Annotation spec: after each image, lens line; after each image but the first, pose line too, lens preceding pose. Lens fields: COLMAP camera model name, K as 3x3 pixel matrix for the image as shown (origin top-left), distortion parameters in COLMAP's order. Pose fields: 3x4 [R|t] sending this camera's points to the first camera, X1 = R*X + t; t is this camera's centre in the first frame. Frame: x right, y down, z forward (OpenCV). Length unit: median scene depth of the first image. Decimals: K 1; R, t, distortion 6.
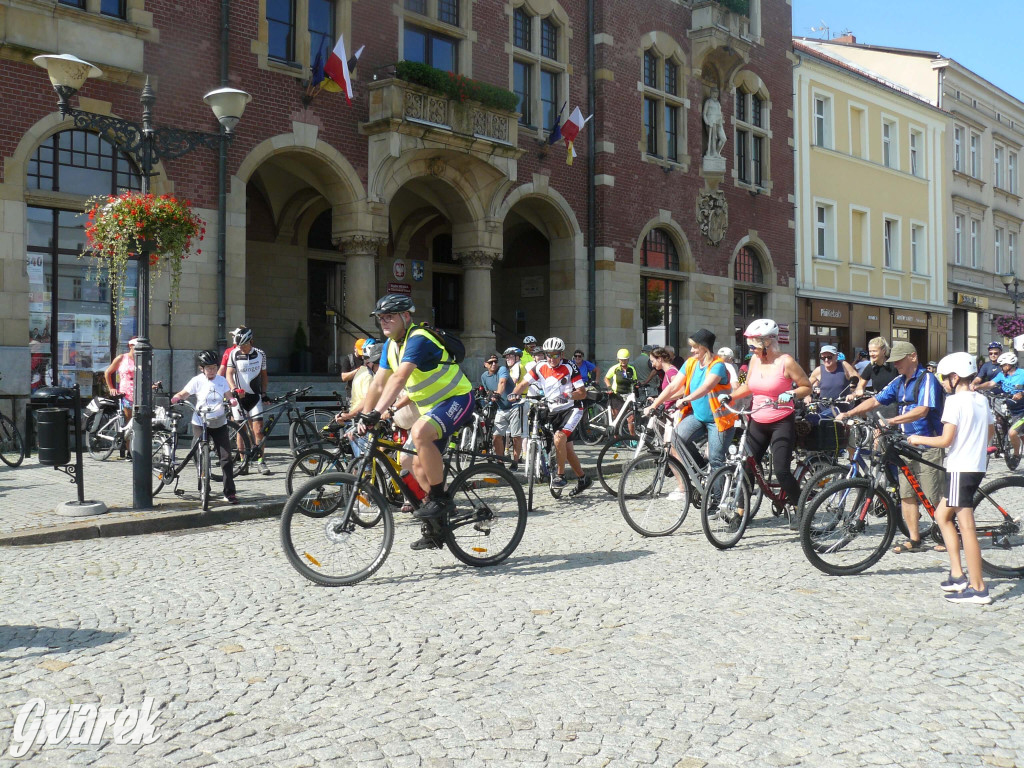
lens RADIAL K [[1095.8, 0, 511.8], [0, 1095.8, 406.0], [0, 0, 1]] dist [-0.181333, 0.203963]
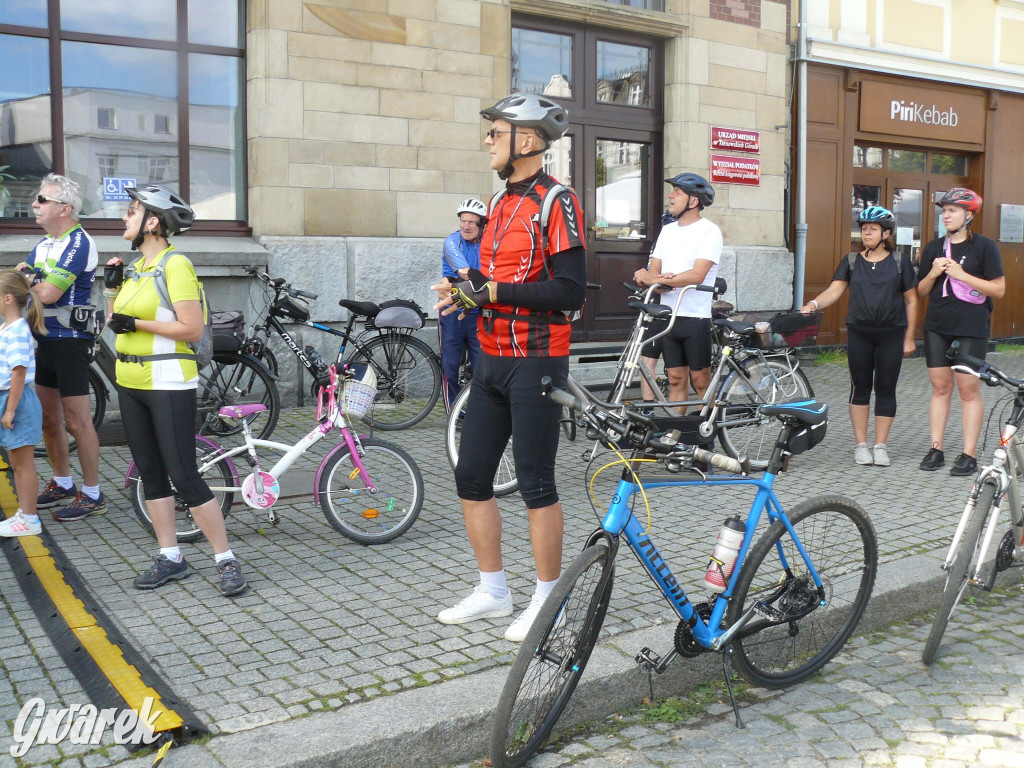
lens RADIAL K [[1095.8, 0, 511.8], [0, 1095.8, 406.0], [0, 0, 1]] dist [-0.181333, 0.203963]
pose [[0.969201, 0.032562, -0.244110, 0.300493], [-0.007201, 0.994544, 0.104071, -0.023720], [0.246167, -0.099108, 0.964147, 0.704126]]
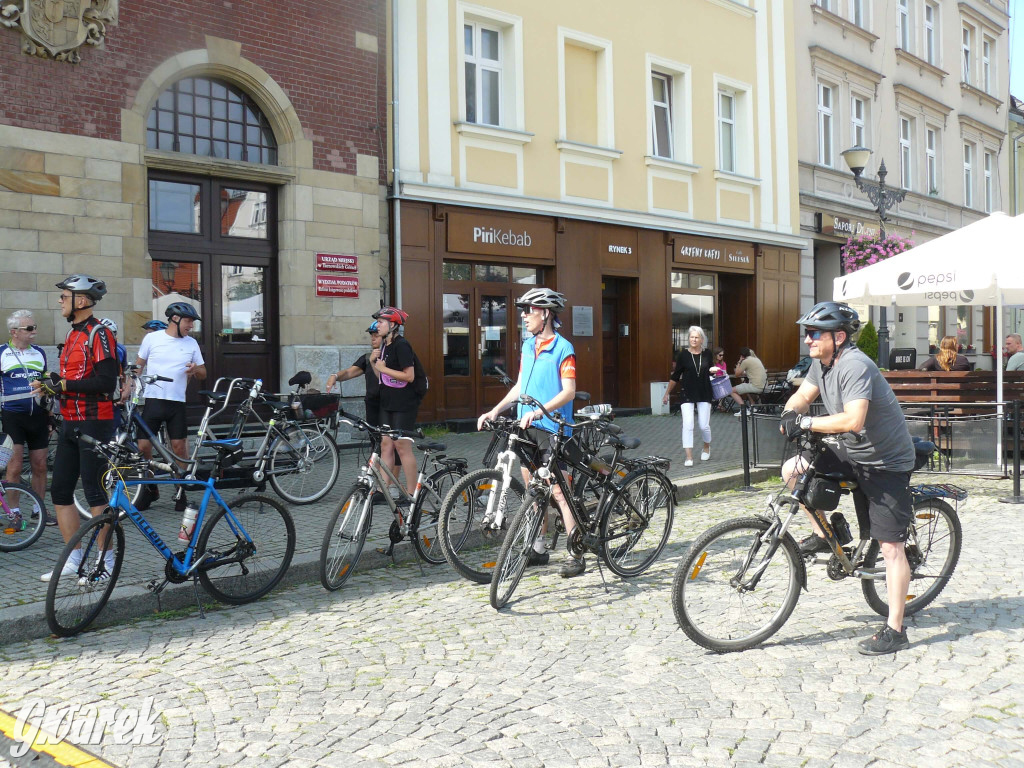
lens RADIAL K [[1095.8, 0, 511.8], [0, 1095.8, 406.0], [0, 0, 1]] dist [-0.181333, 0.203963]
pose [[0.999925, -0.011975, 0.002679, 0.360513], [0.011917, 0.999709, 0.020995, -0.022888], [-0.002930, -0.020962, 0.999776, 0.603377]]
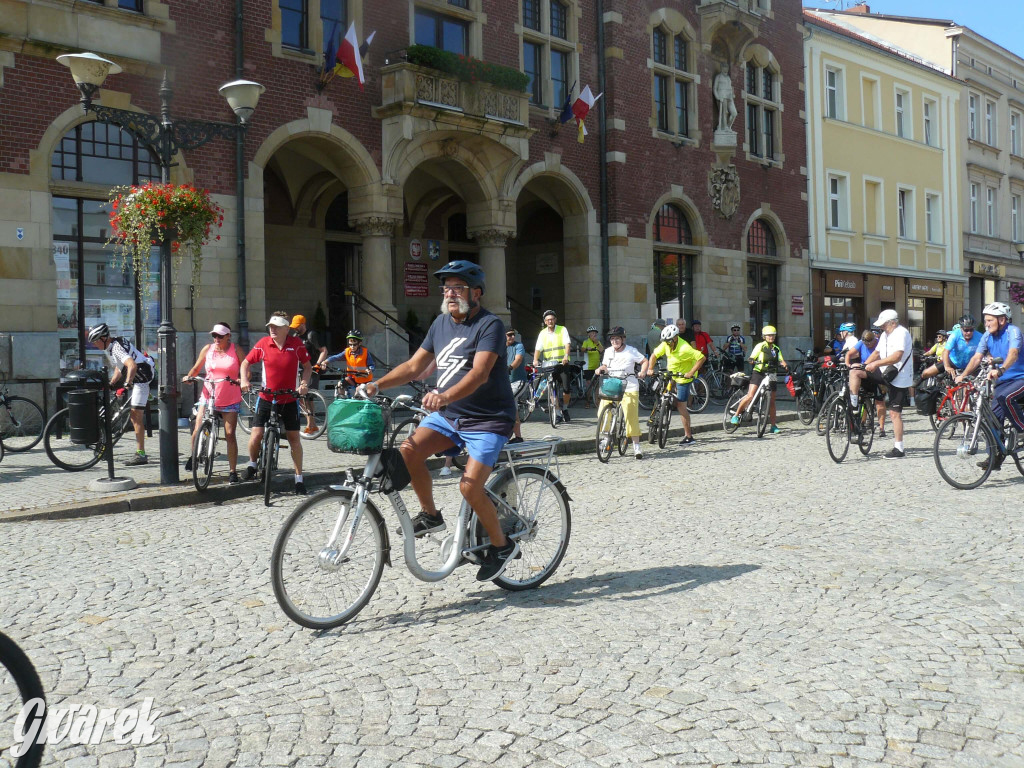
lens RADIAL K [[1095.8, 0, 511.8], [0, 1095.8, 406.0], [0, 0, 1]] dist [-0.181333, 0.203963]
pose [[0.999604, -0.017265, -0.022241, 0.005926], [0.017740, 0.999615, 0.021339, 0.001029], [0.021864, -0.021725, 0.999525, -0.017103]]
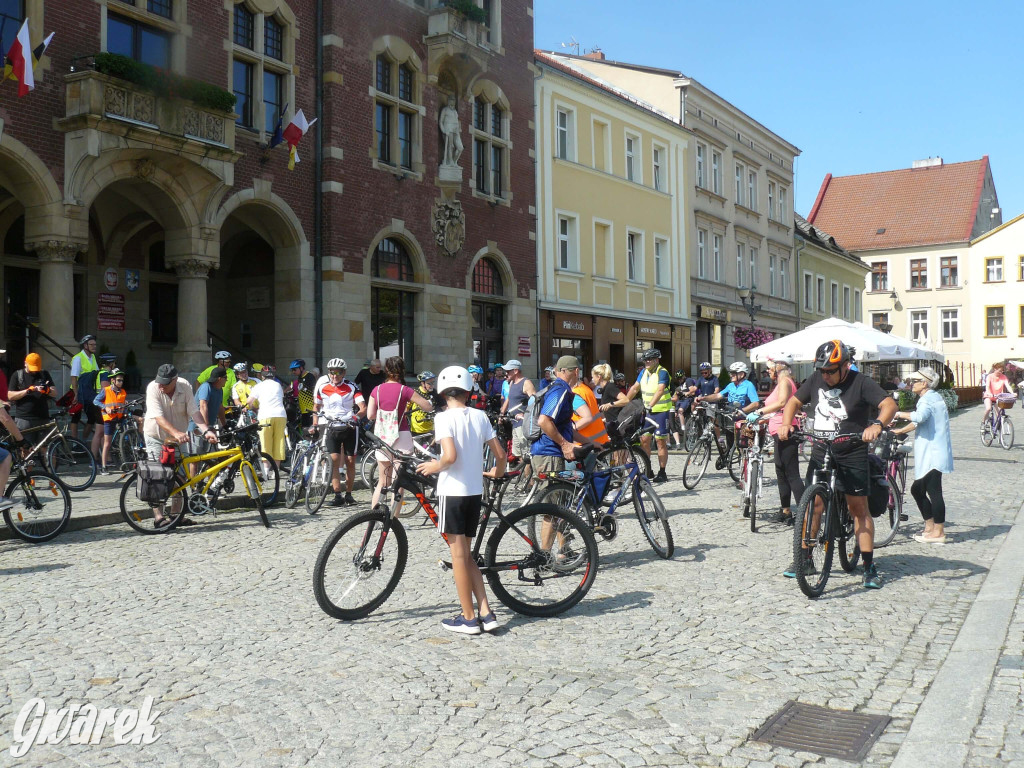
lens RADIAL K [[1095.8, 0, 511.8], [0, 1095.8, 406.0], [0, 0, 1]] dist [-0.181333, 0.203963]
pose [[0.978307, -0.009271, 0.206951, 0.036199], [0.011719, 0.999875, -0.010609, -0.002129], [-0.206827, 0.012804, 0.978294, 0.028945]]
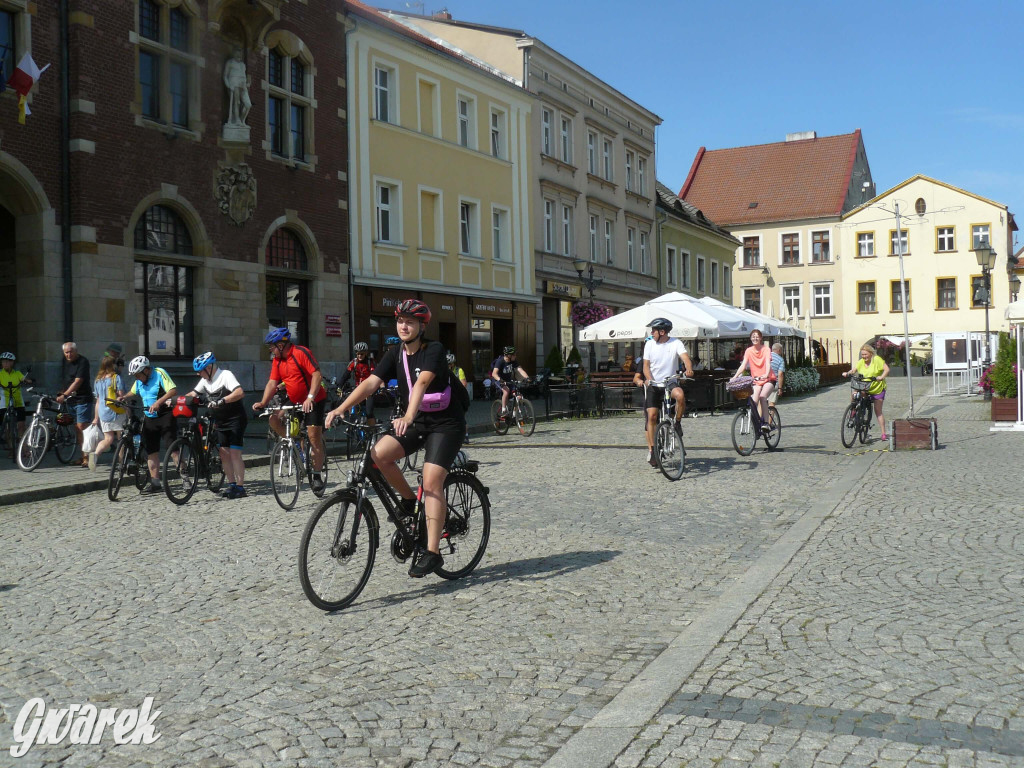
lens RADIAL K [[1095.8, 0, 511.8], [0, 1095.8, 406.0], [0, 0, 1]] dist [-0.181333, 0.203963]
pose [[0.954704, -0.026453, 0.296378, 0.136990], [0.024830, 0.999649, 0.009240, -0.005652], [-0.296518, -0.001462, 0.955026, 0.104135]]
